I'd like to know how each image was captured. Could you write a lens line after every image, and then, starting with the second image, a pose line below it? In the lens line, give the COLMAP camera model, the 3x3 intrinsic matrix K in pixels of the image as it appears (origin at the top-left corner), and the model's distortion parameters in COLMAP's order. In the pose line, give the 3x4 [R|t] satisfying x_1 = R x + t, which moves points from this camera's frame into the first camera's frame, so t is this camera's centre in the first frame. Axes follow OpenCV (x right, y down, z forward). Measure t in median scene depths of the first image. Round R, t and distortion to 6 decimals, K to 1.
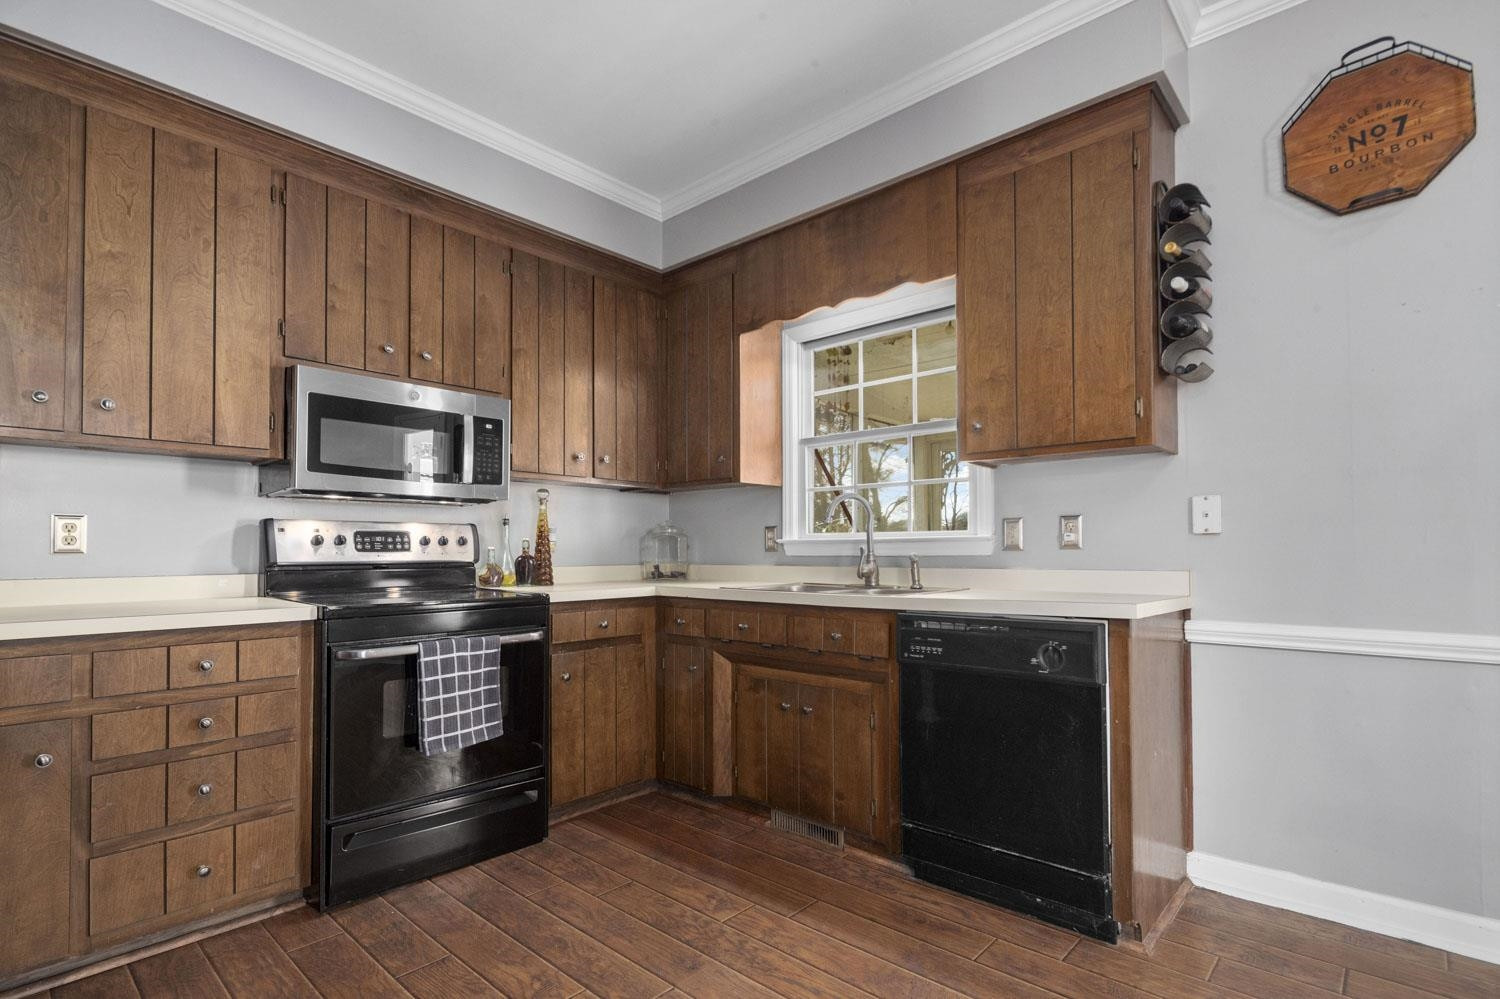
lens RADIAL K [[726.1, 0, 747.6], [0, 726.1, 541.4], [0, 0, 1]] dist [0.001690, -0.000308]
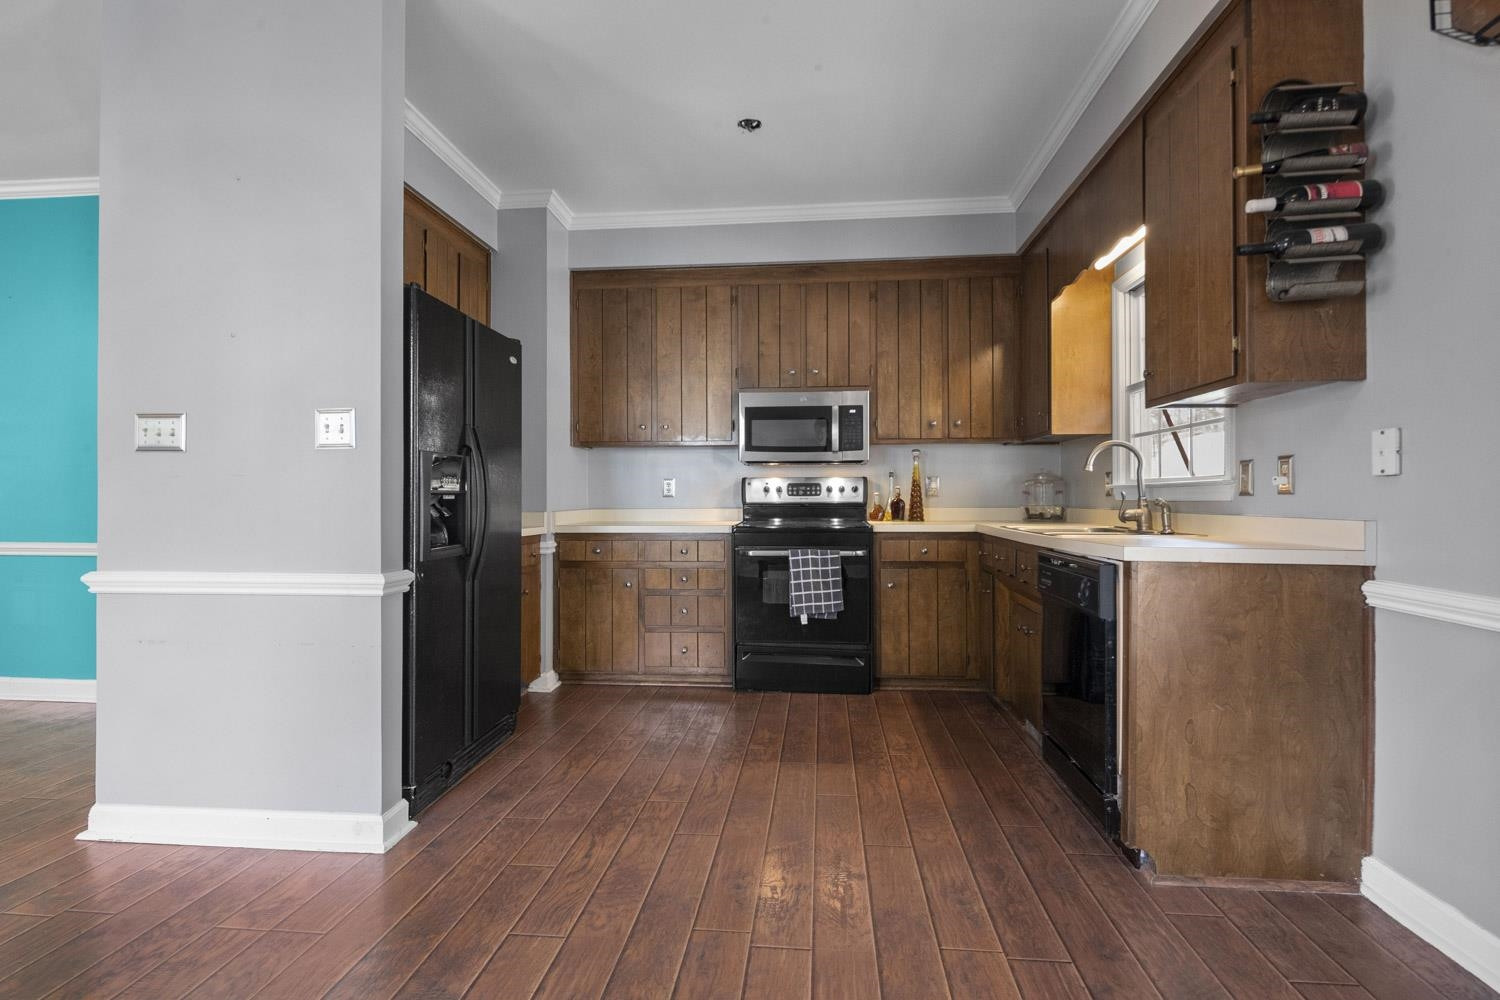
lens RADIAL K [[722.7, 0, 750.0], [0, 722.7, 500.0], [0, 0, 1]] dist [0.005612, -0.006792]
pose [[0.598444, 0.006006, -0.801142, 0.784481], [0.010339, 0.999831, 0.015219, -0.002767], [0.801098, -0.017391, 0.598281, -0.055602]]
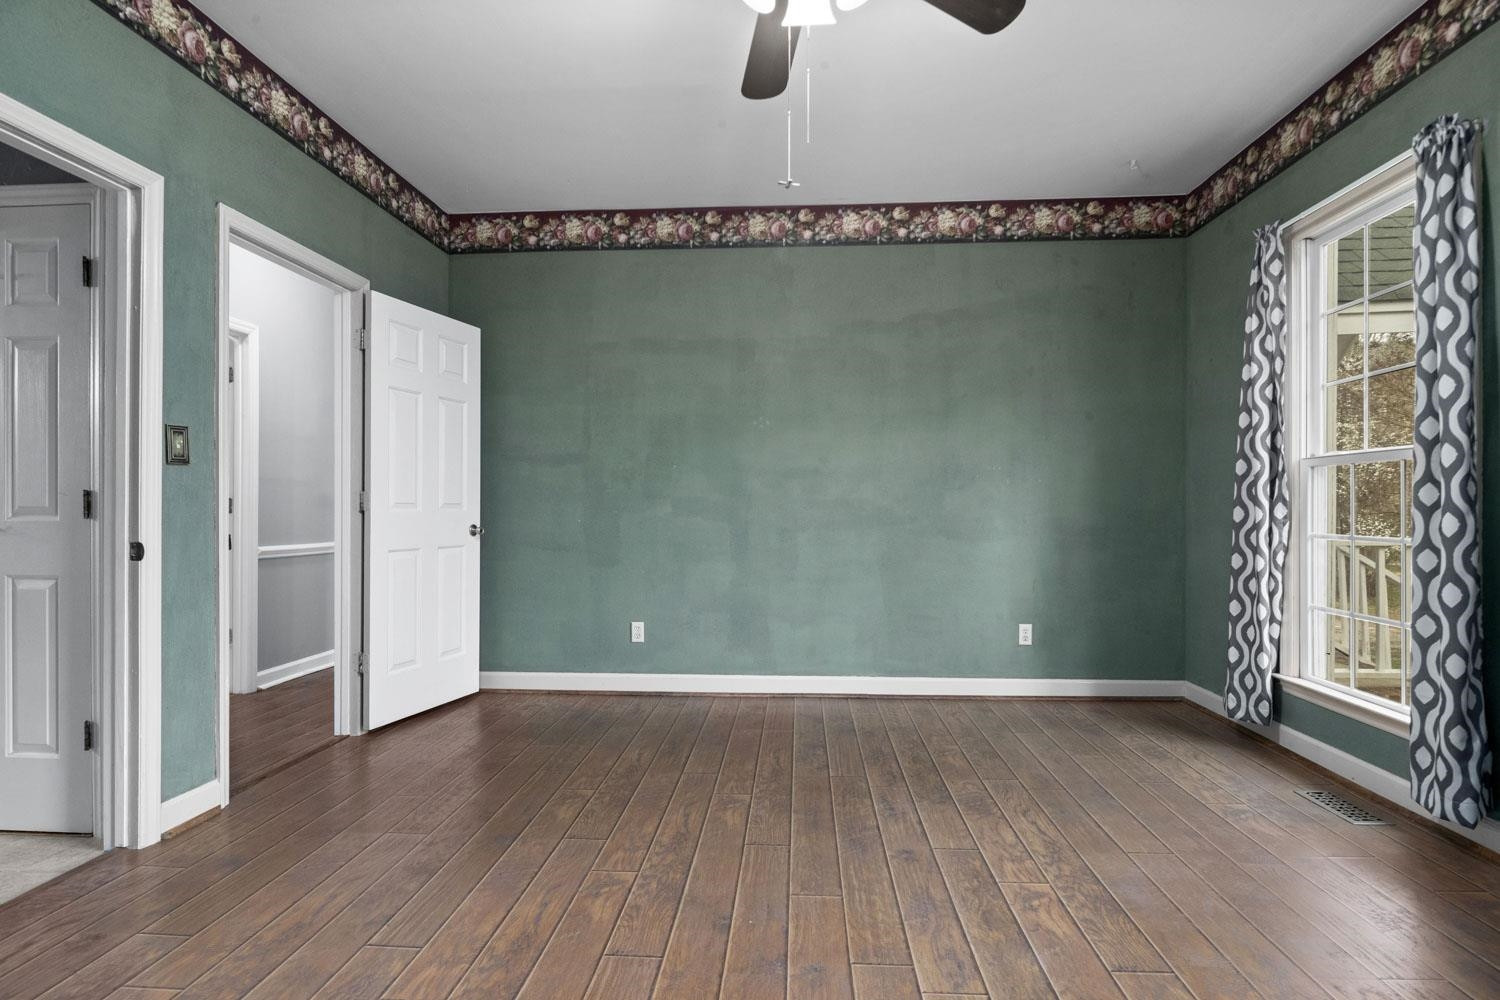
lens RADIAL K [[722.7, 0, 750.0], [0, 722.7, 500.0], [0, 0, 1]] dist [0.005612, -0.006792]
pose [[-0.624060, 0.011188, 0.781296, -5.192002], [-0.007608, 0.999763, -0.020393, 0.117245], [-0.781339, -0.018670, -0.623827, 5.617625]]
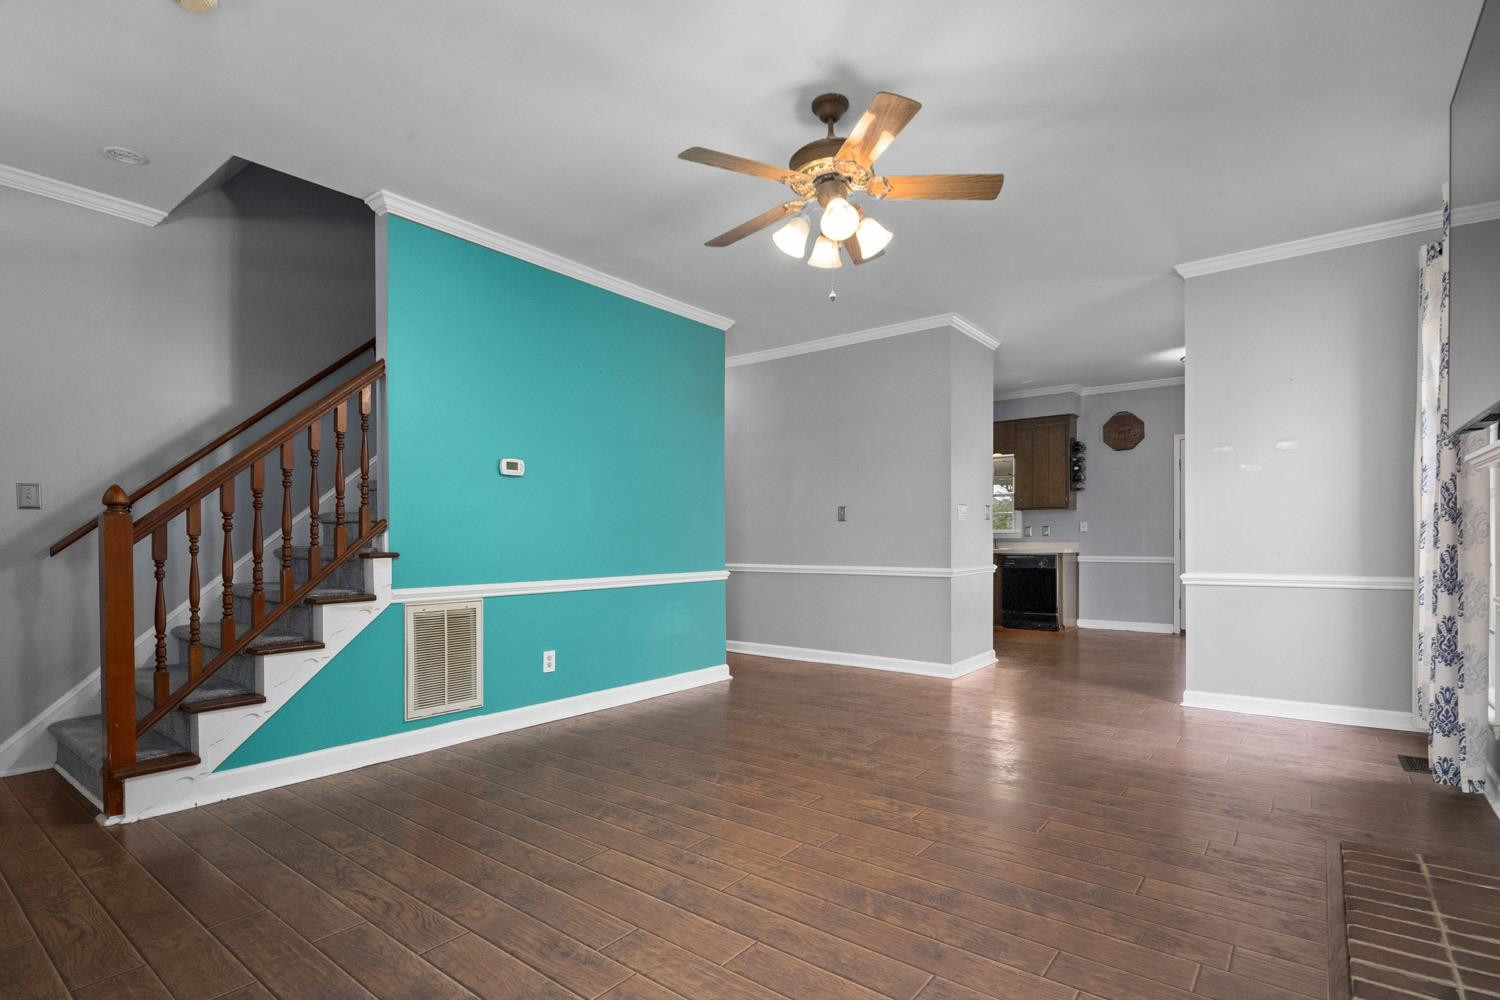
lens RADIAL K [[723.8, 0, 753.3], [0, 723.8, 549.0], [0, 0, 1]] dist [0.012581, -0.000147]
pose [[0.996455, -0.002530, 0.084092, -1.218551], [-0.000049, 0.999530, 0.030650, -0.034315], [-0.084130, -0.030545, 0.995986, -2.289404]]
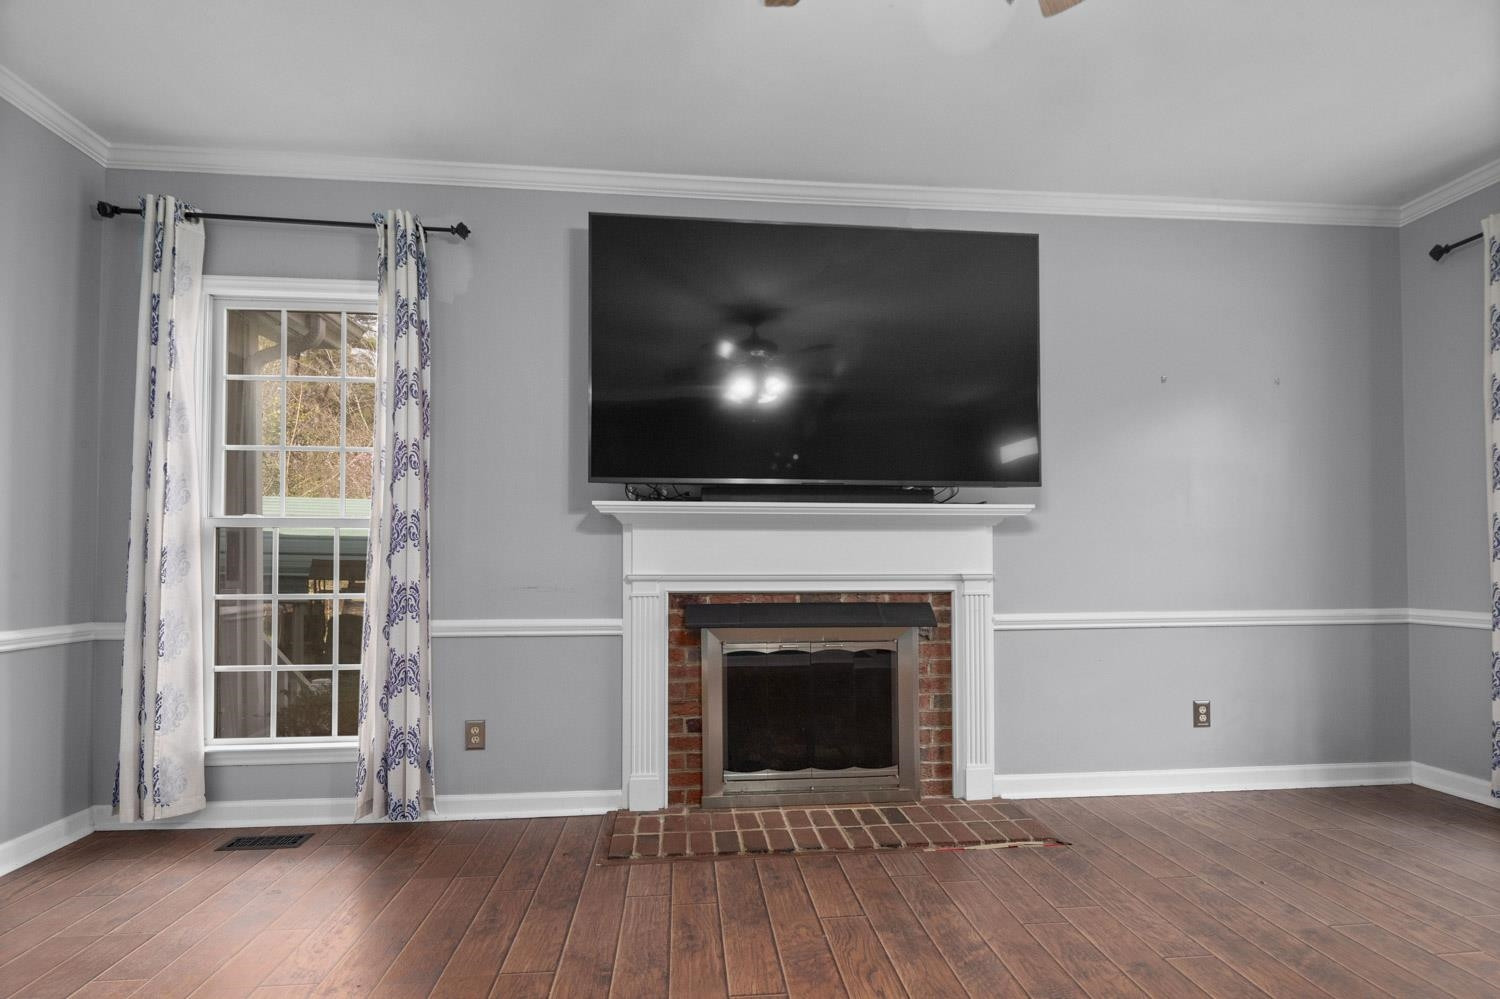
lens RADIAL K [[717.6, 0, 748.7], [0, 717.6, 546.9], [0, 0, 1]] dist [-0.001411, -0.000809]
pose [[-0.742494, 0.021663, 0.669502, -1.179220], [-0.003906, 0.999320, -0.036667, -0.009533], [-0.669841, -0.029840, -0.741905, -0.749575]]
